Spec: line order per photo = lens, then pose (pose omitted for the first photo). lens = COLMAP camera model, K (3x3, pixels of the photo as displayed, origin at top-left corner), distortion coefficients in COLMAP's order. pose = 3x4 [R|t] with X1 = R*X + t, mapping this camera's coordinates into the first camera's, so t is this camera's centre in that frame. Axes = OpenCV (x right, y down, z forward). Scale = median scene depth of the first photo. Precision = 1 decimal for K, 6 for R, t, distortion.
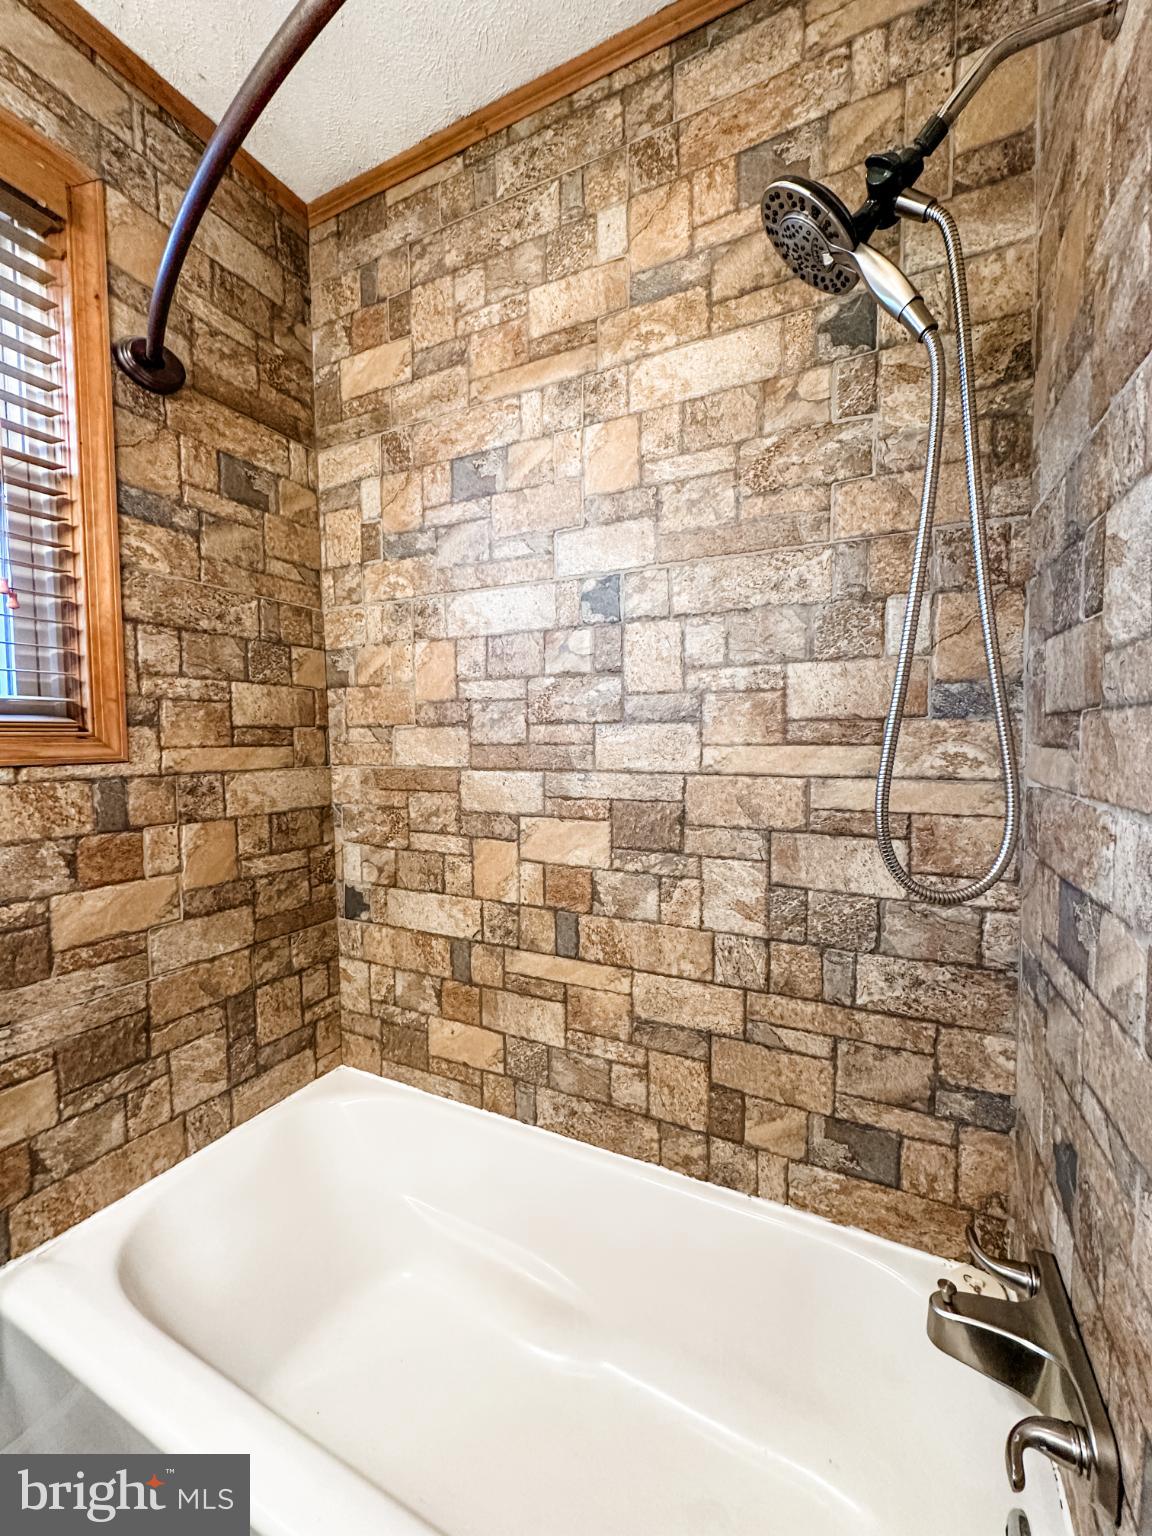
lens RADIAL K [[610.0, 0, 578.2], [0, 610.0, 769.5], [0, 0, 1]] dist [-0.002880, 0.000306]
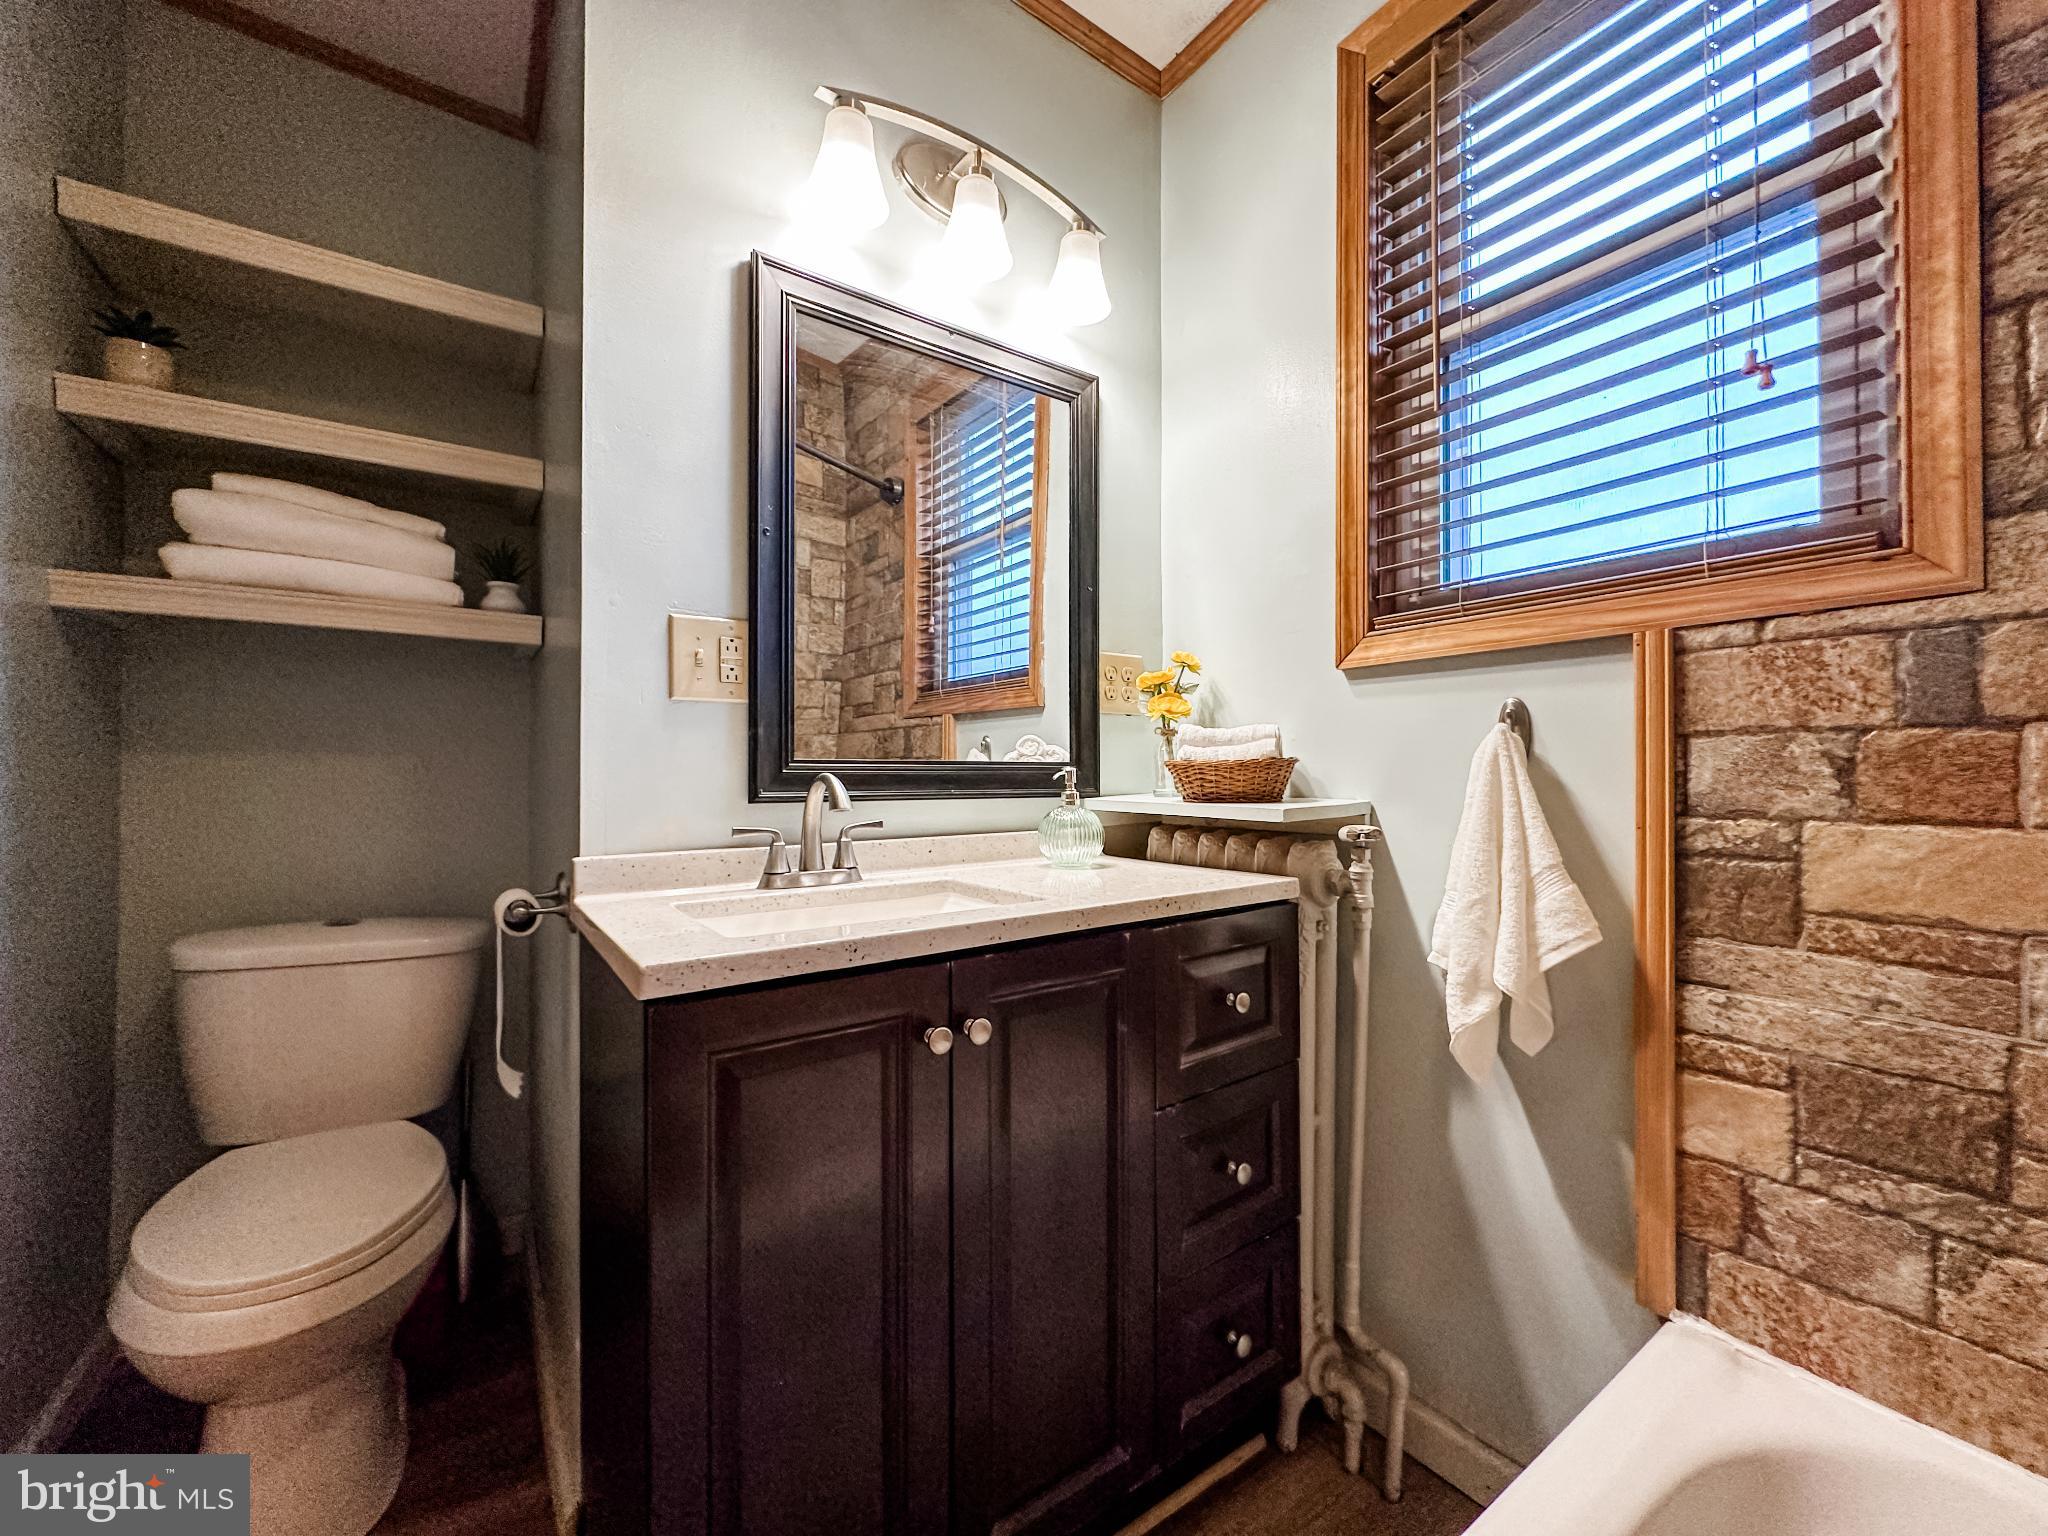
lens RADIAL K [[813.4, 0, 1022.6], [0, 813.4, 767.2], [0, 0, 1]] dist [-0.002880, 0.000306]
pose [[-0.476837, -0.000689, -0.878992, 0.253505], [-0.041746, 0.998889, 0.021863, 0.164244], [0.878000, 0.047120, -0.476336, 0.667150]]
